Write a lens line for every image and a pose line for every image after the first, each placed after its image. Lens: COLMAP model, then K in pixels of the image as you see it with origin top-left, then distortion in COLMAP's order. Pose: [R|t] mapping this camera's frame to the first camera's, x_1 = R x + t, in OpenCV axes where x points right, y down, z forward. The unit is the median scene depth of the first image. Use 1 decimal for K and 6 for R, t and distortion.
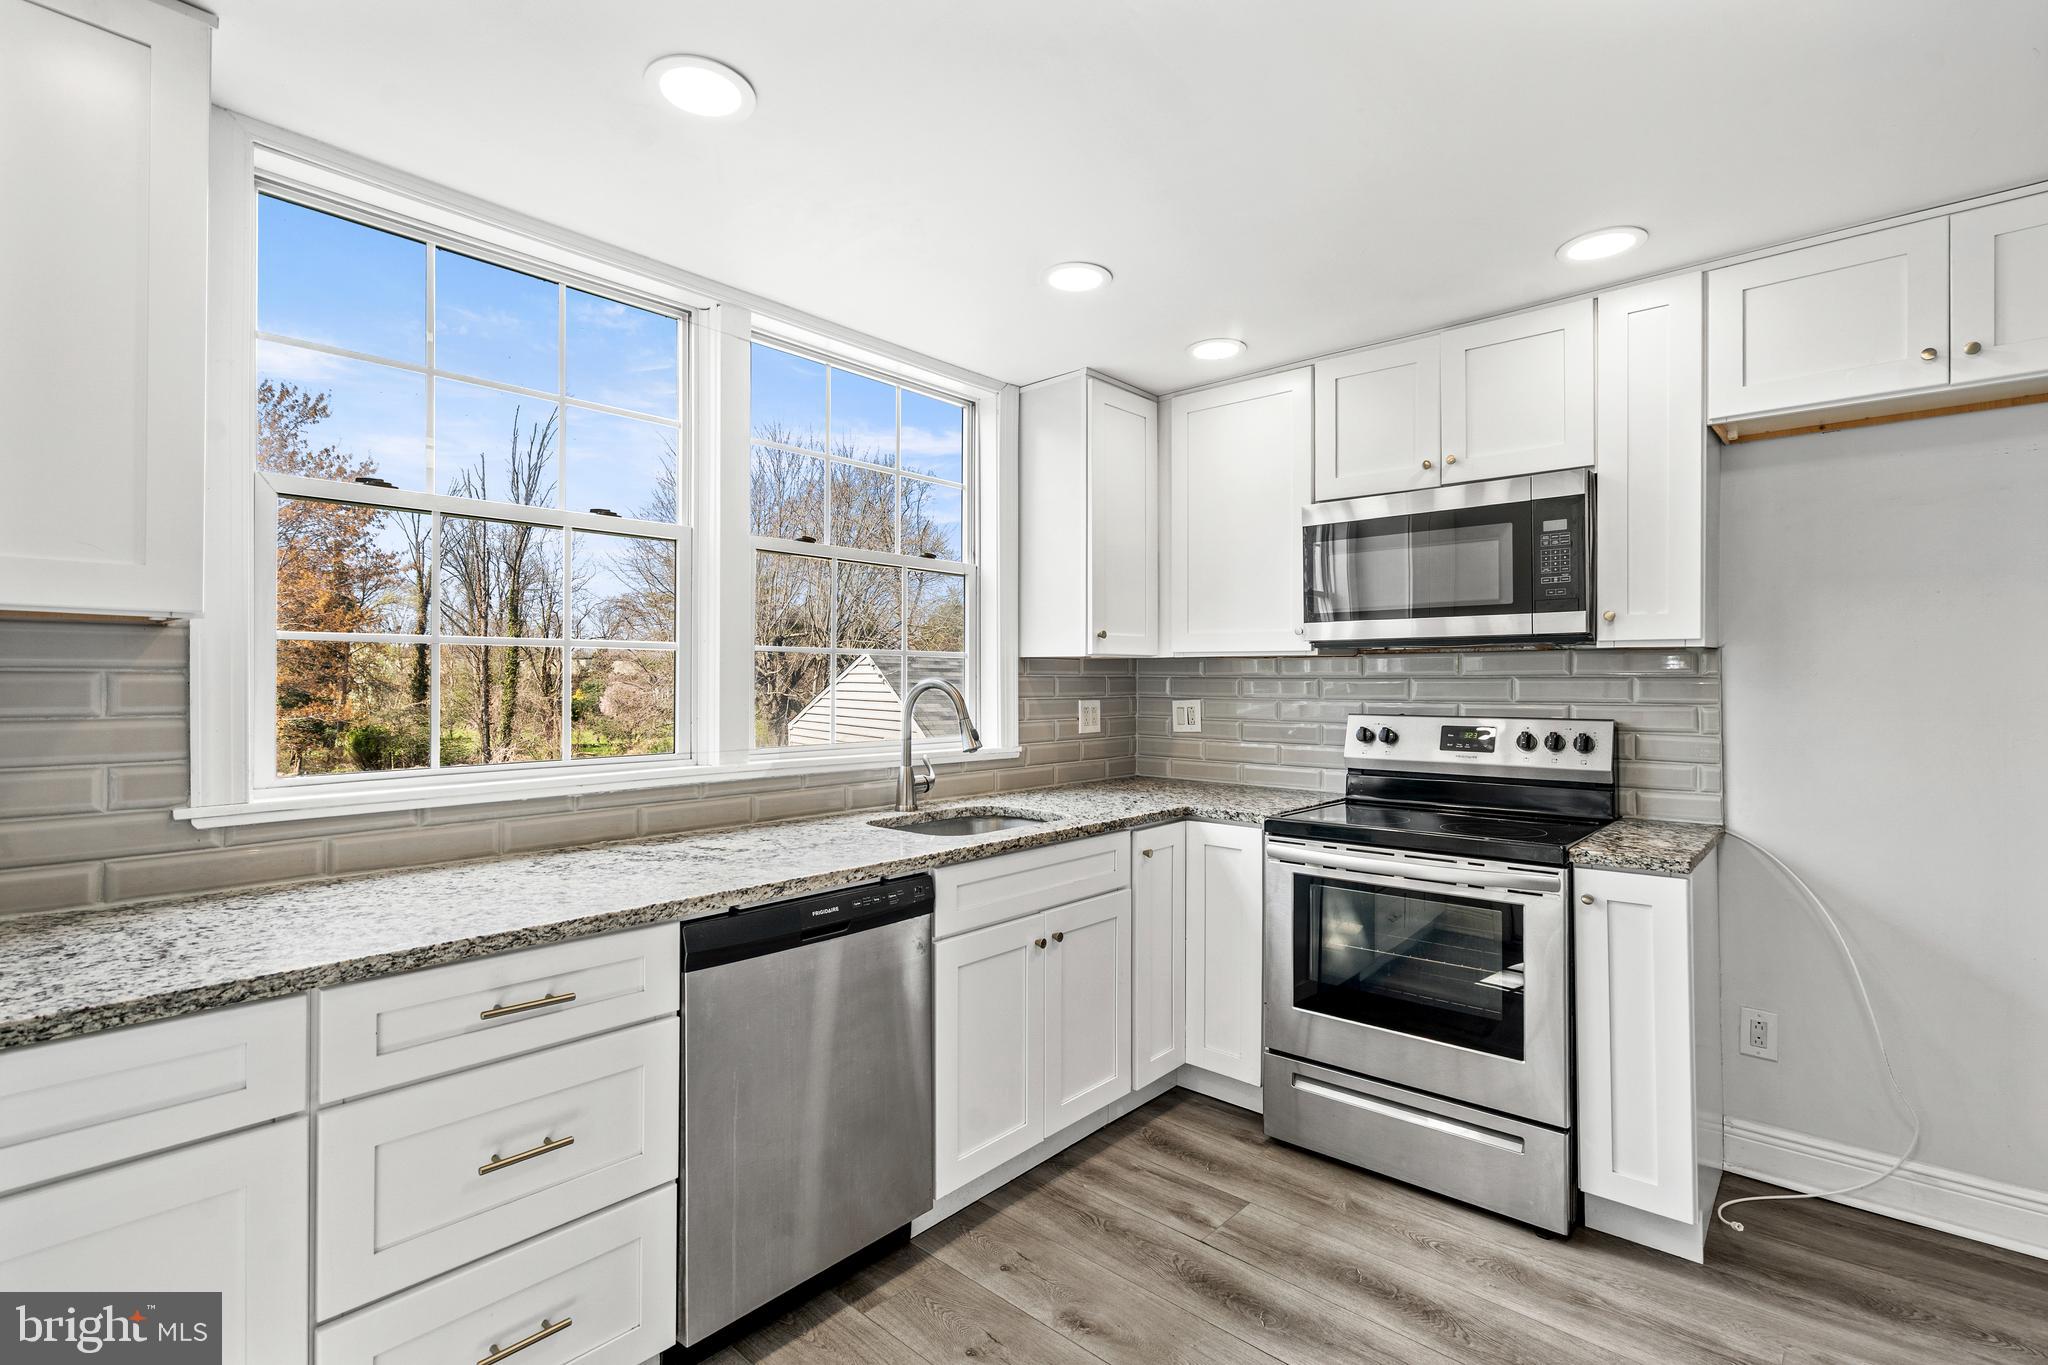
lens RADIAL K [[955.3, 0, 1016.6], [0, 955.3, 670.5], [0, 0, 1]] dist [-0.002818, 0.001207]
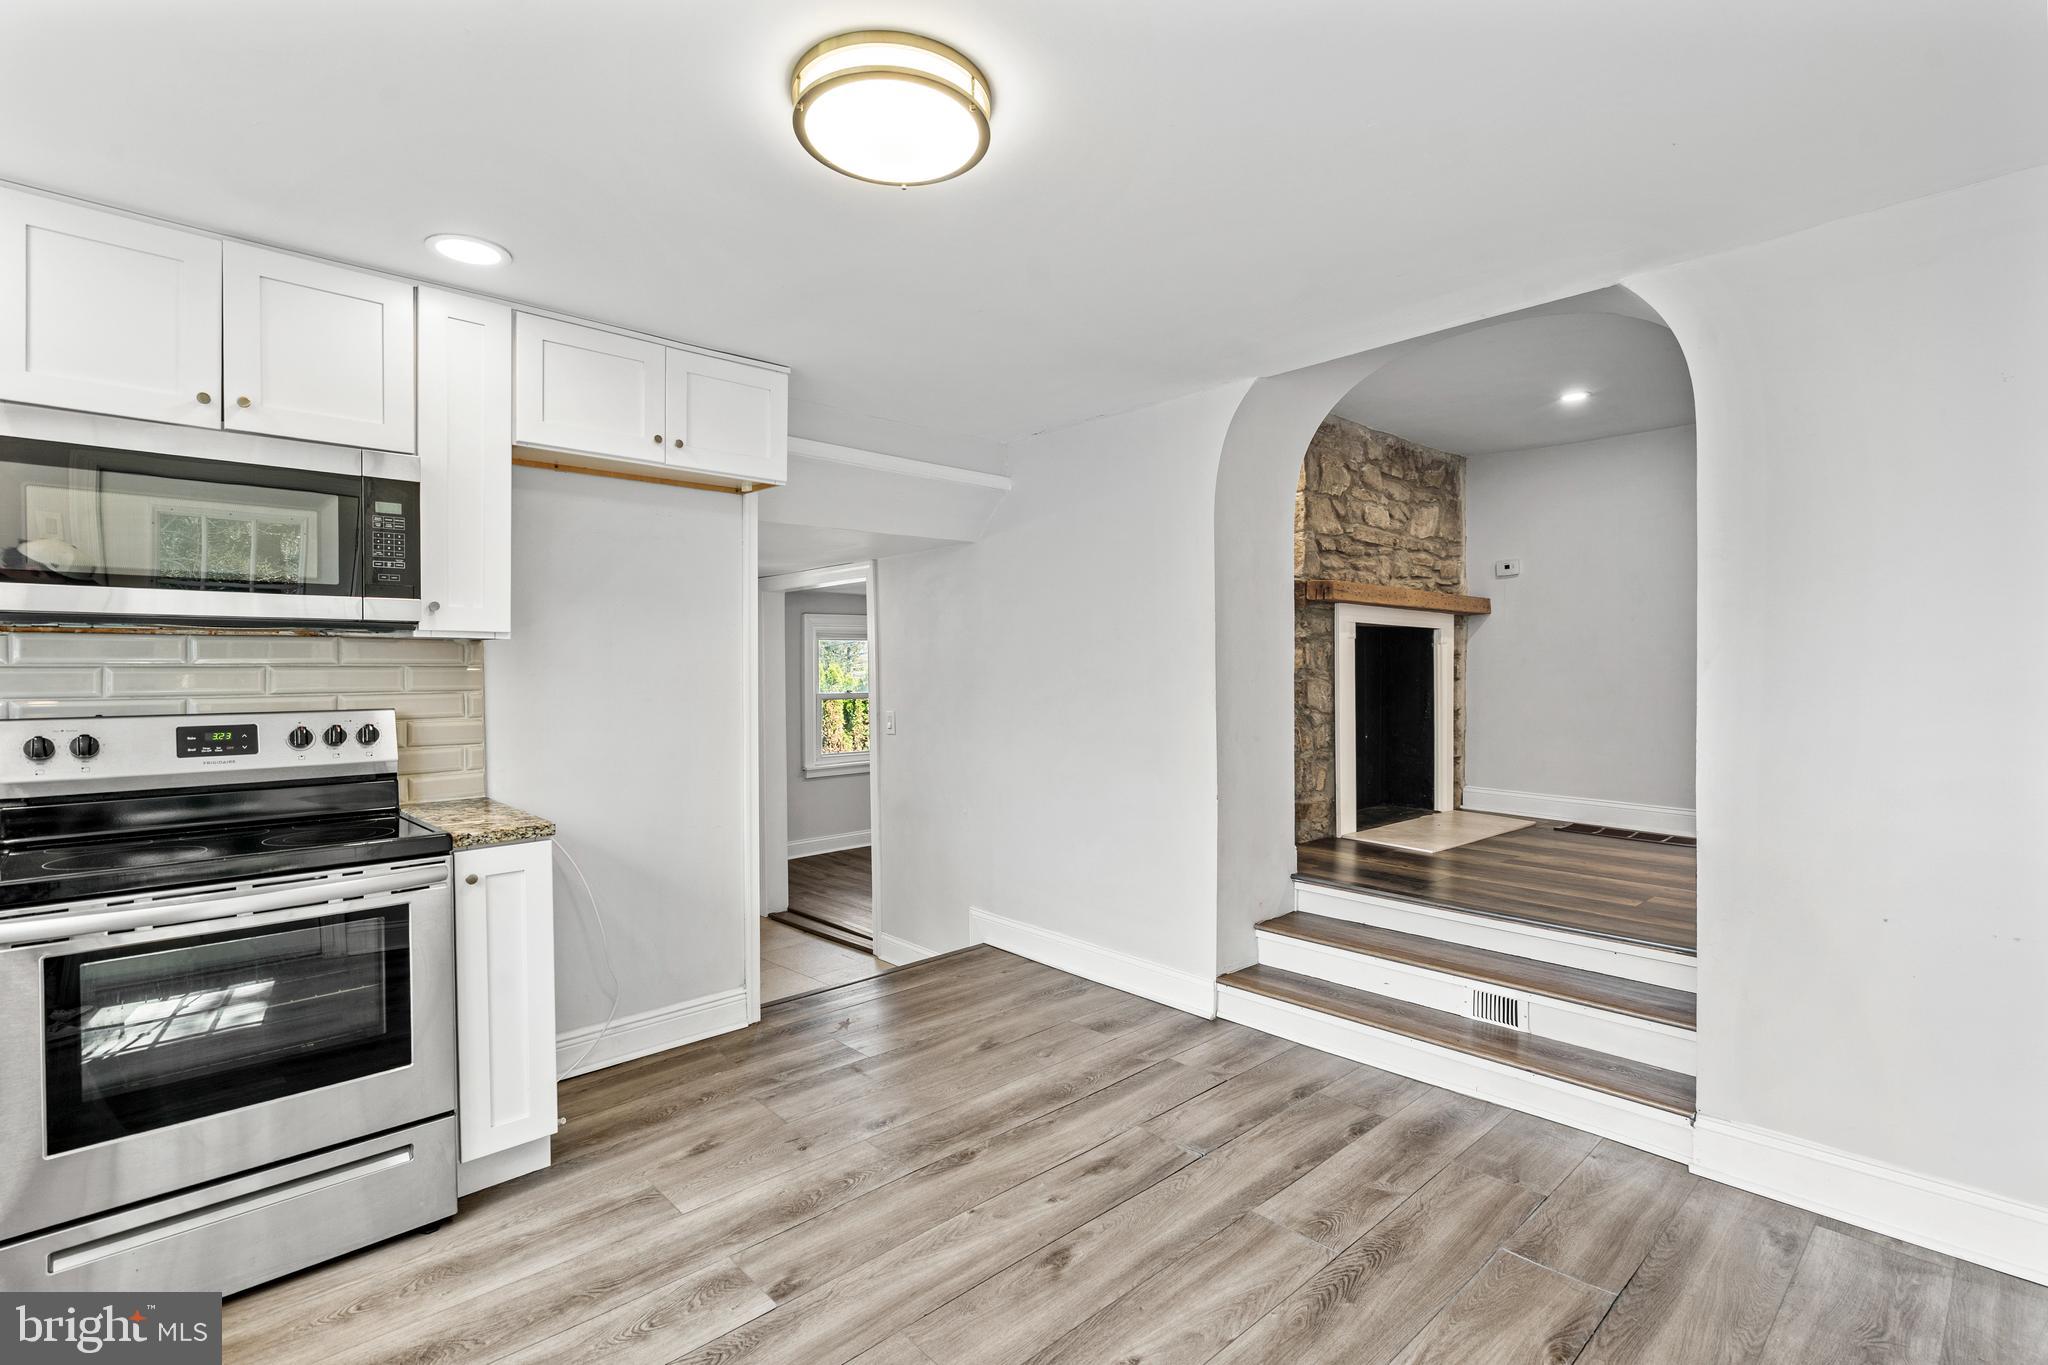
lens RADIAL K [[955.3, 0, 1033.1], [0, 955.3, 675.2], [0, 0, 1]] dist [-0.002818, 0.001207]
pose [[0.068522, -0.007205, 0.997624, -0.354598], [-0.007921, 0.999938, 0.007766, 0.003792], [-0.997618, -0.008434, 0.068461, 0.287303]]
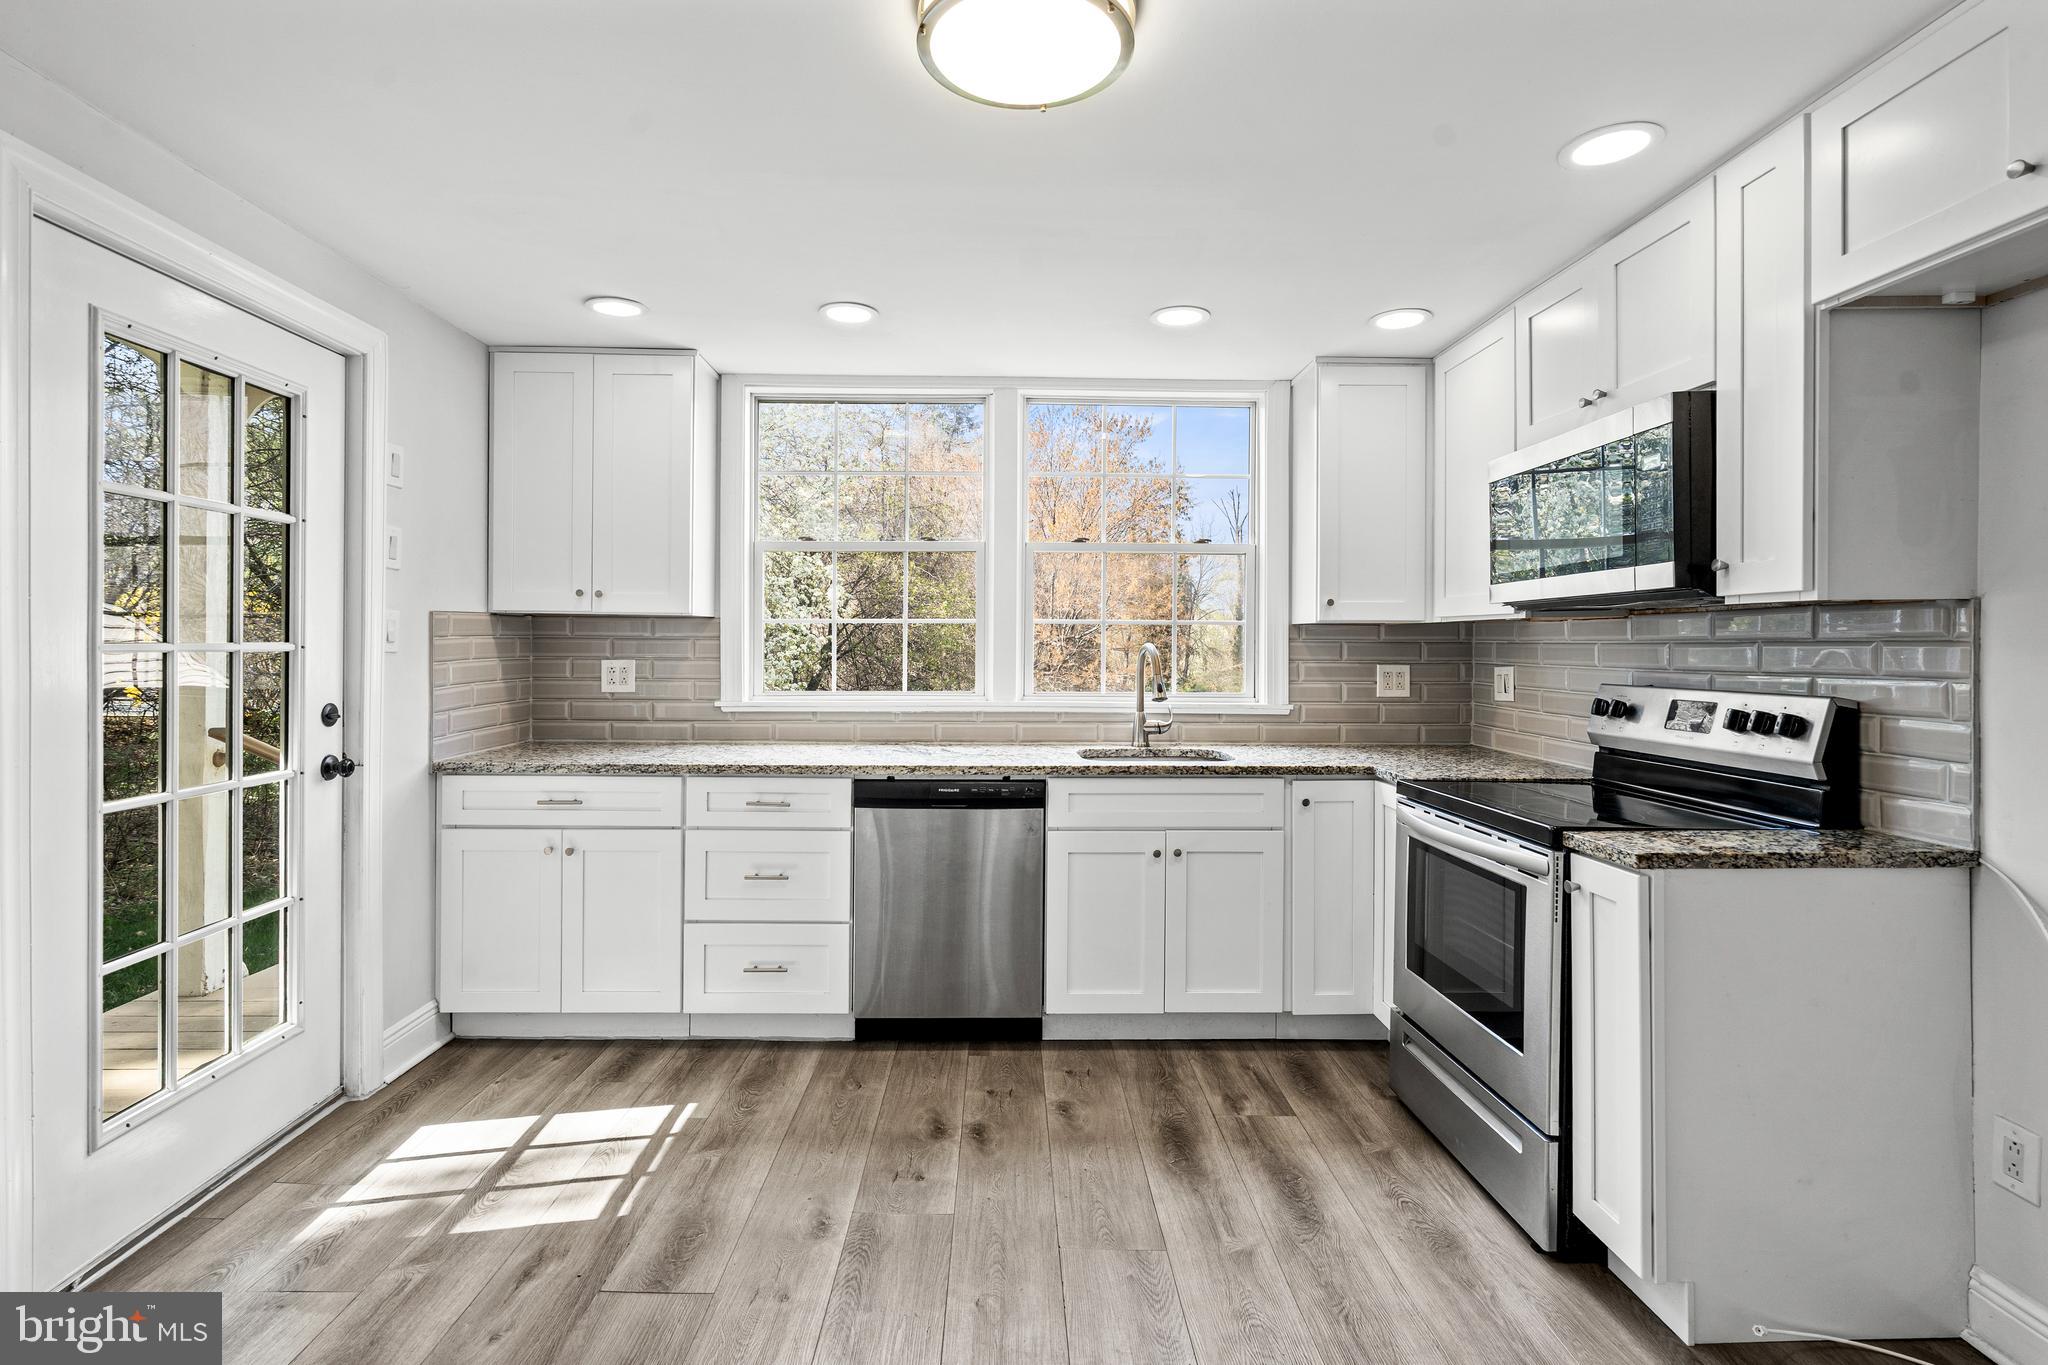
lens RADIAL K [[955.3, 0, 982.5], [0, 955.3, 641.3], [0, 0, 1]] dist [-0.002818, 0.001207]
pose [[0.672054, -0.001522, -0.740501, 0.798549], [0.003645, 0.999993, 0.001253, 0.004302], [0.740493, -0.003541, 0.672054, -0.010840]]
